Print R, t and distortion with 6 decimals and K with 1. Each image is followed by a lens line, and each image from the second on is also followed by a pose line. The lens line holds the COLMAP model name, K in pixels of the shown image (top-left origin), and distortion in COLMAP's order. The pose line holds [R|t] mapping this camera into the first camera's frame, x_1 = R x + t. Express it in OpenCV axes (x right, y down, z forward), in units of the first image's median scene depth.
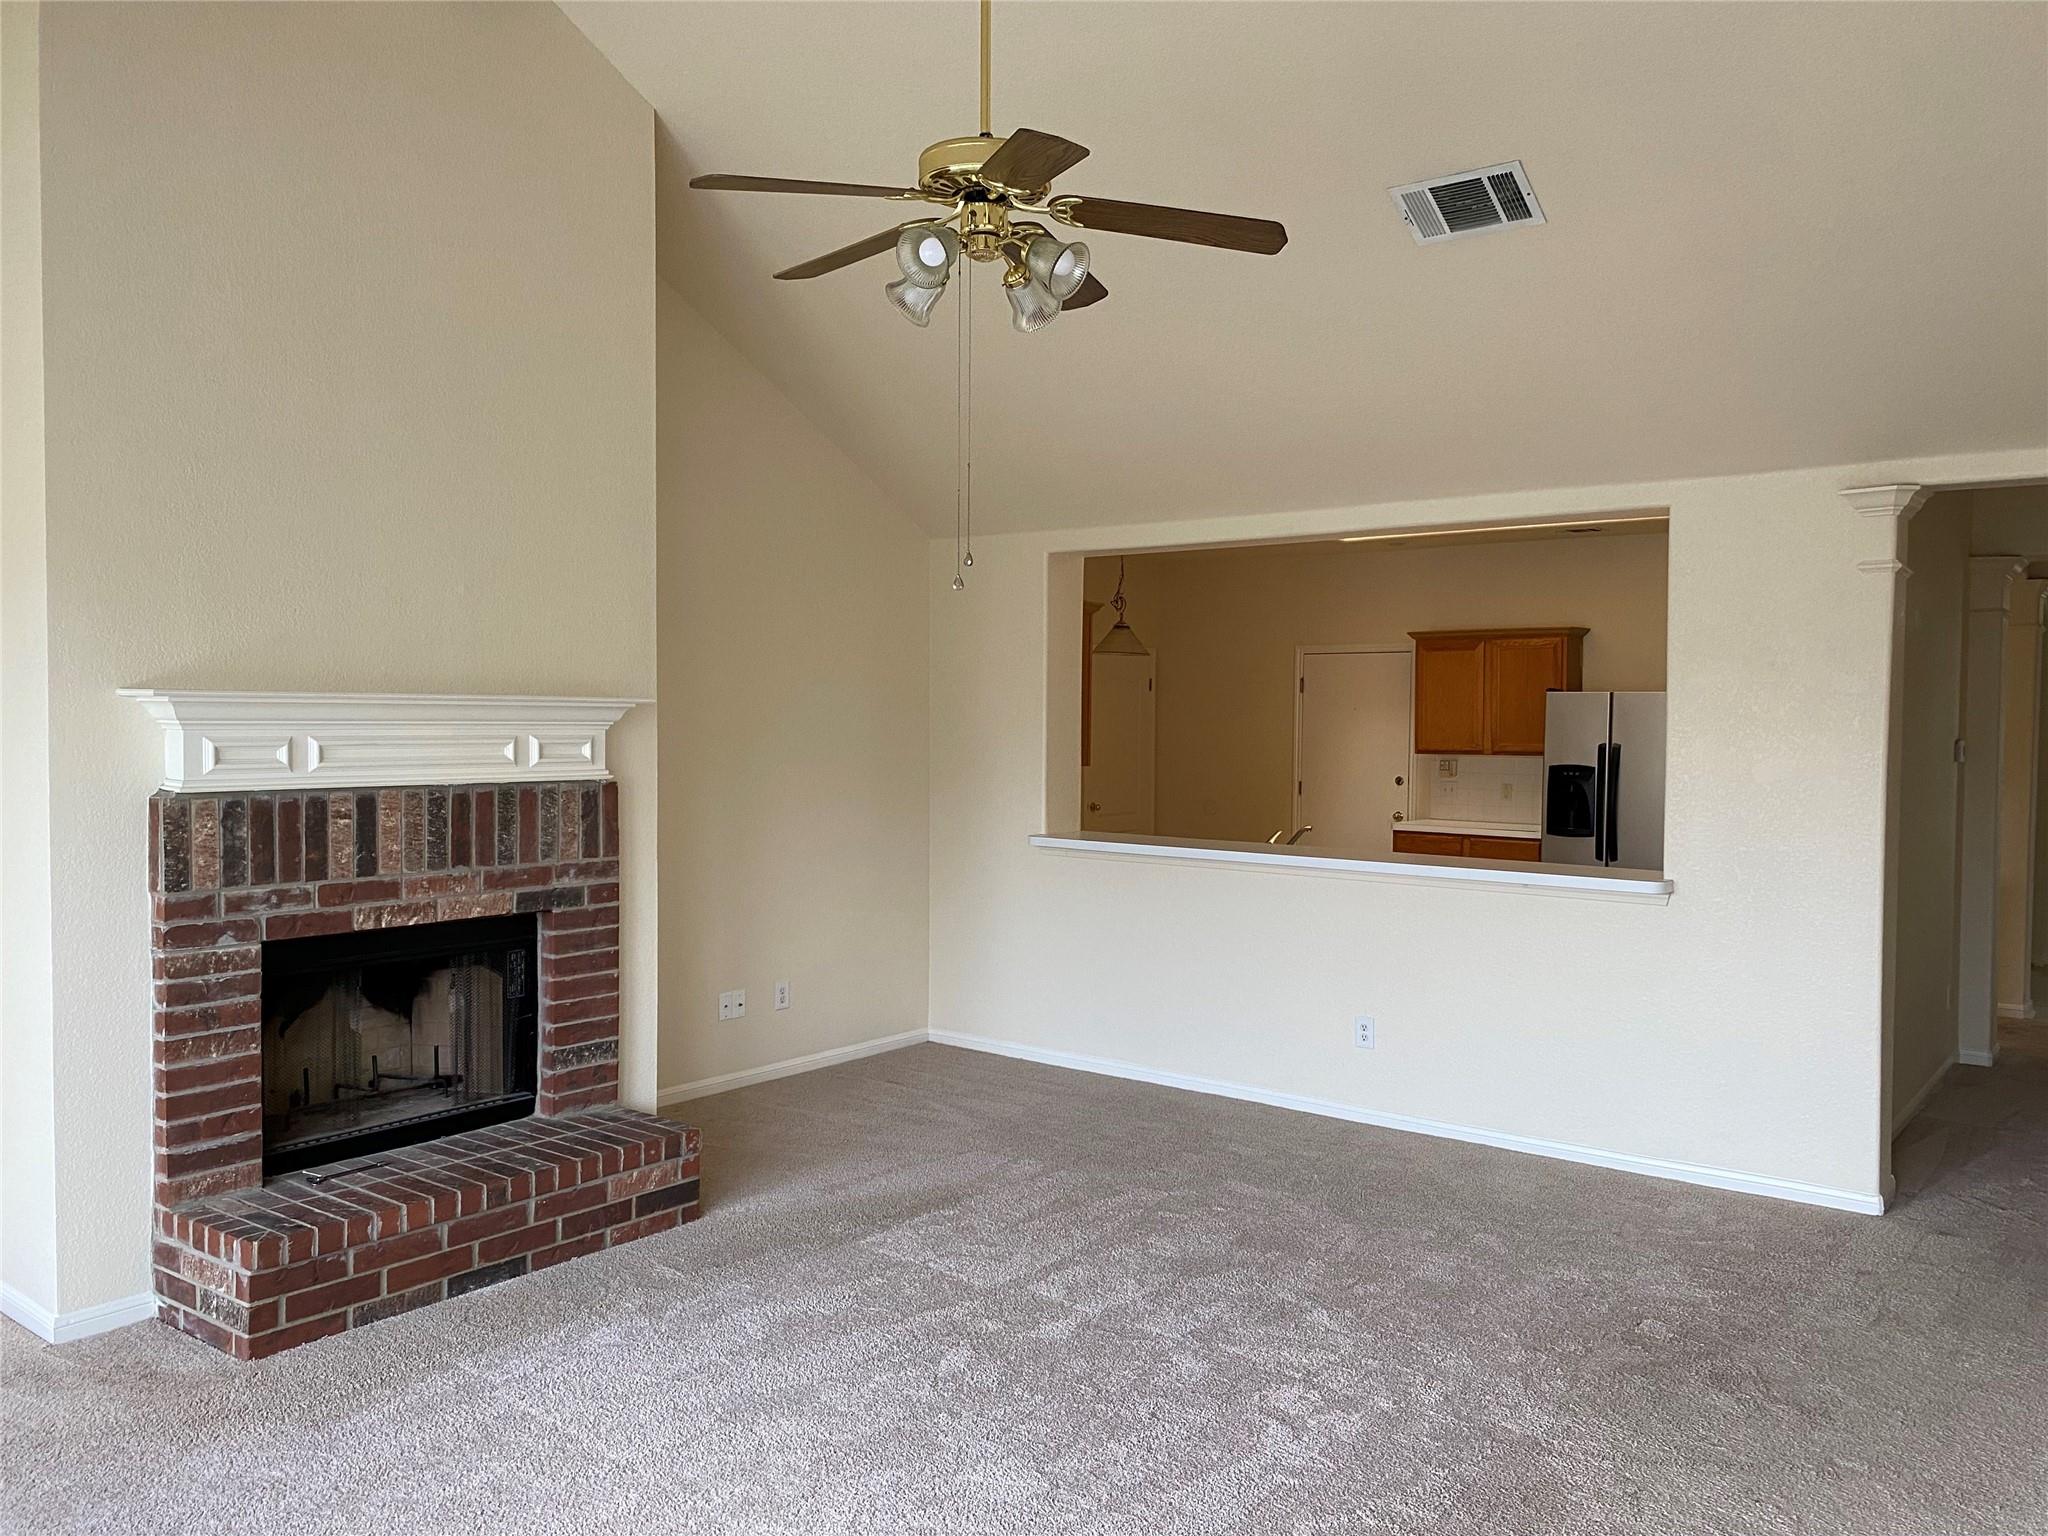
lens RADIAL K [[1557.5, 0, 1024.0], [0, 1557.5, 768.0], [0, 0, 1]] dist [0.003380, -0.001159]
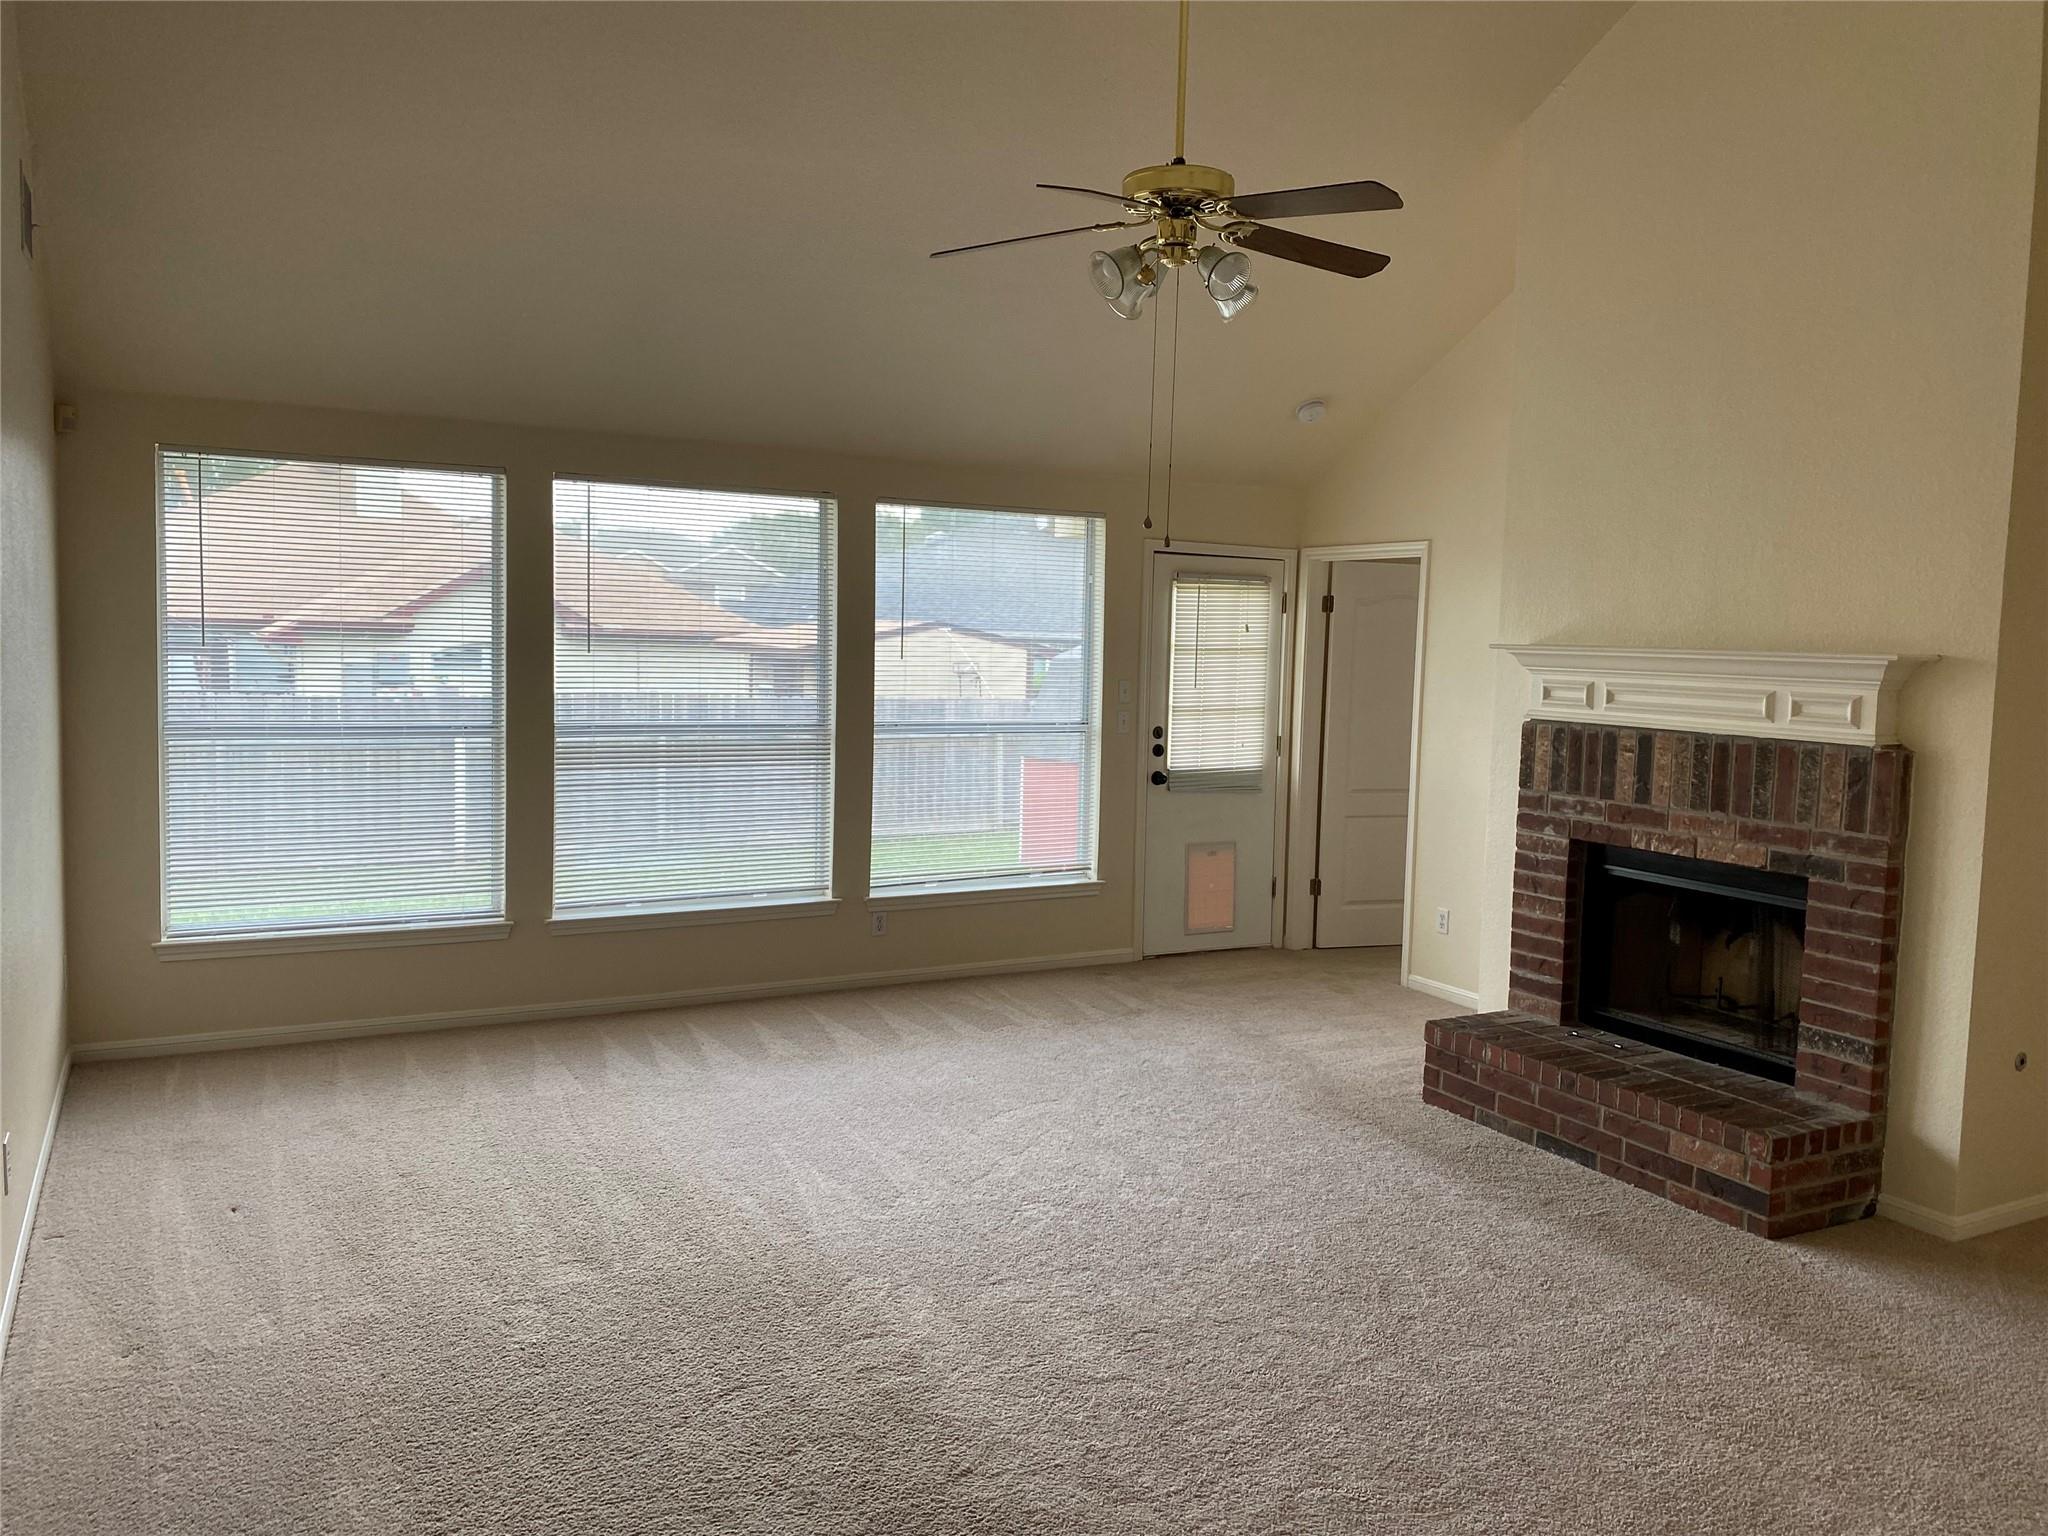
lens RADIAL K [[1557.5, 0, 1024.0], [0, 1557.5, 768.0], [0, 0, 1]] dist [0.003380, -0.001159]
pose [[-0.401462, 0.058338, -0.914016, 0.815932], [-0.064459, 0.993695, 0.091736, -0.034166], [0.913604, 0.095746, -0.395171, 1.009647]]
